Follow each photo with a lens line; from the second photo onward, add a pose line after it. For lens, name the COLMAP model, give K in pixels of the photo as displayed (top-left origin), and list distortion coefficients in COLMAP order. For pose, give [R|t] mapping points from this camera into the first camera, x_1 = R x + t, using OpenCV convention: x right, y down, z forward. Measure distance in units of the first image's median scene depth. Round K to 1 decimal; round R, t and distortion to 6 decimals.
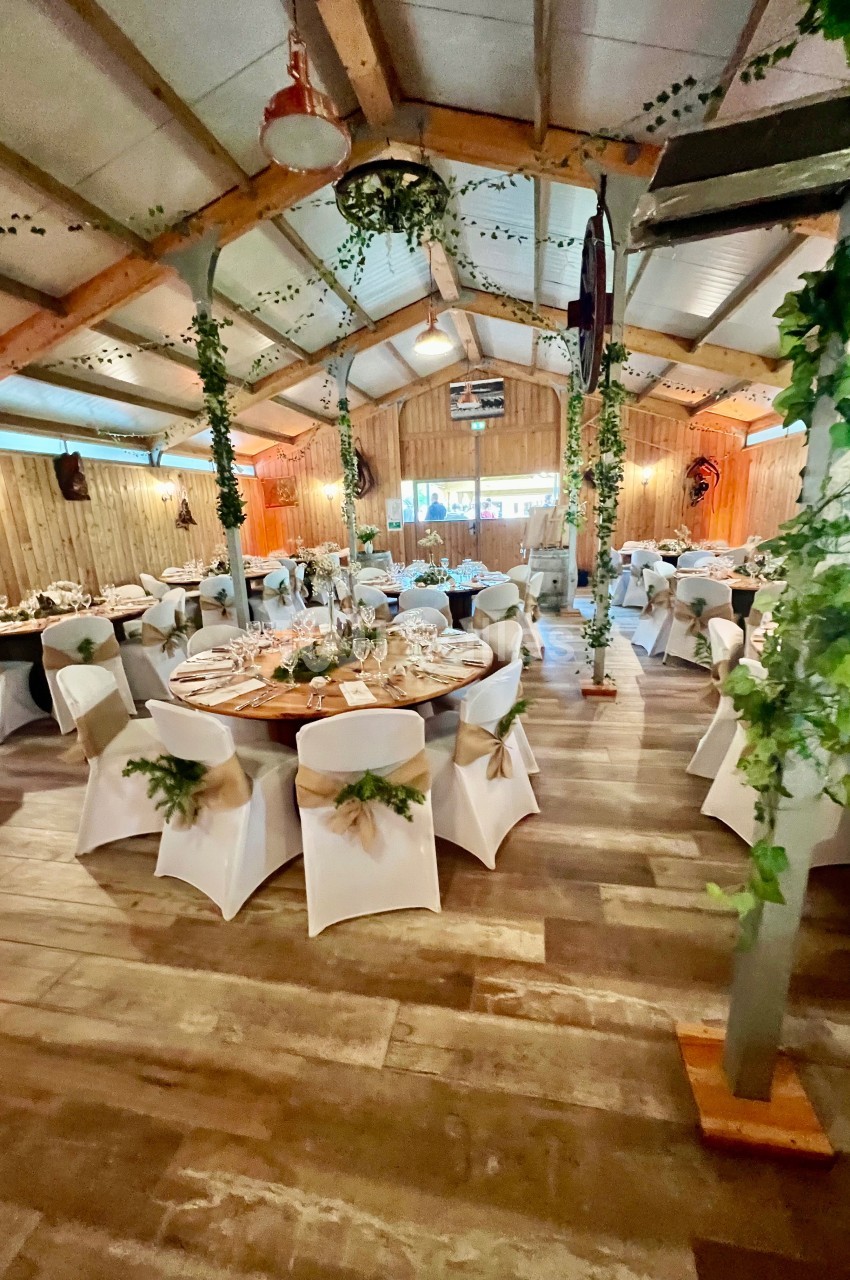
lens RADIAL K [[511.5, 0, 425.0], [0, 511.5, 640.0], [0, 0, 1]] dist [-0.001831, -0.000032]
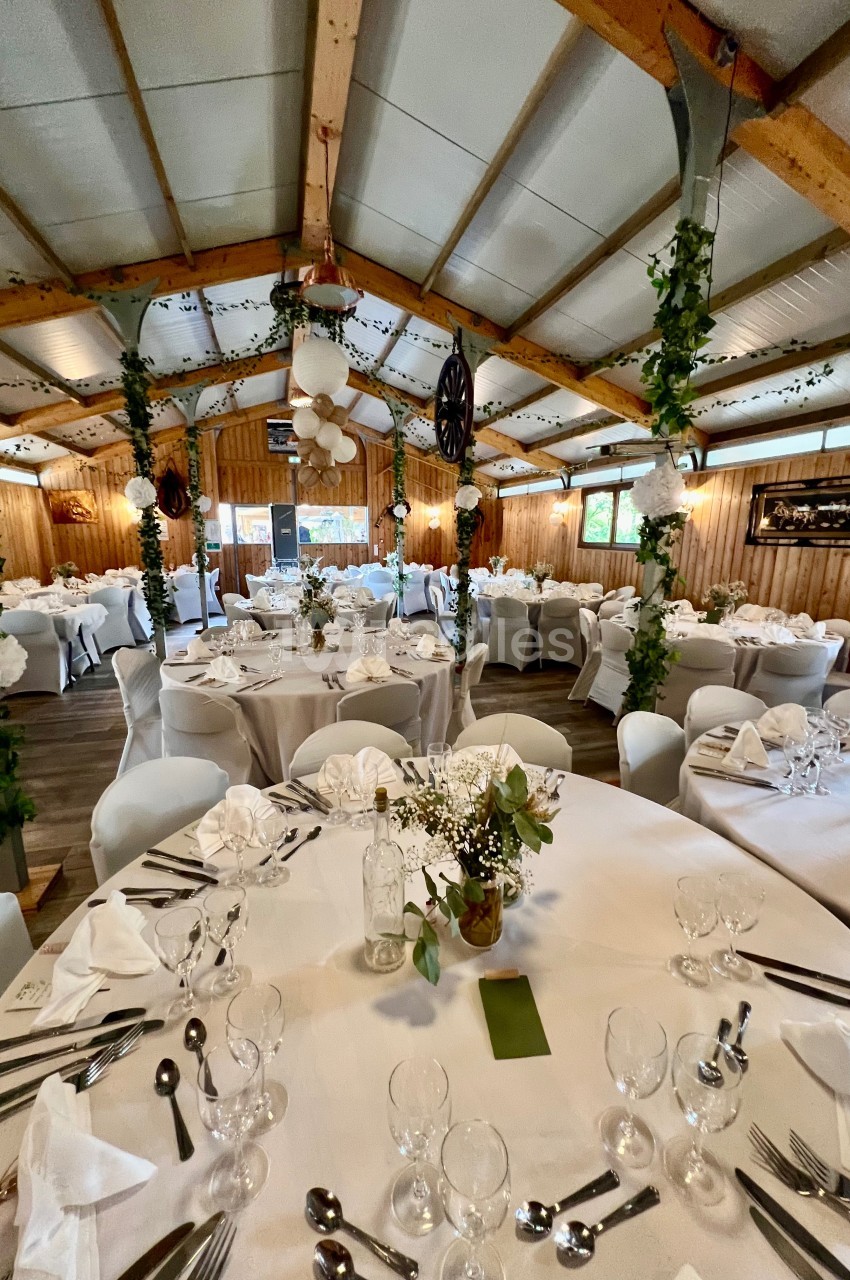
lens RADIAL K [[511.5, 0, 425.0], [0, 511.5, 640.0], [0, 0, 1]] dist [-0.001831, -0.000032]
pose [[0.888883, -0.050293, 0.455366, -0.172208], [0.071527, 0.997002, -0.029509, 0.024516], [-0.452517, 0.058800, 0.889815, -0.095274]]
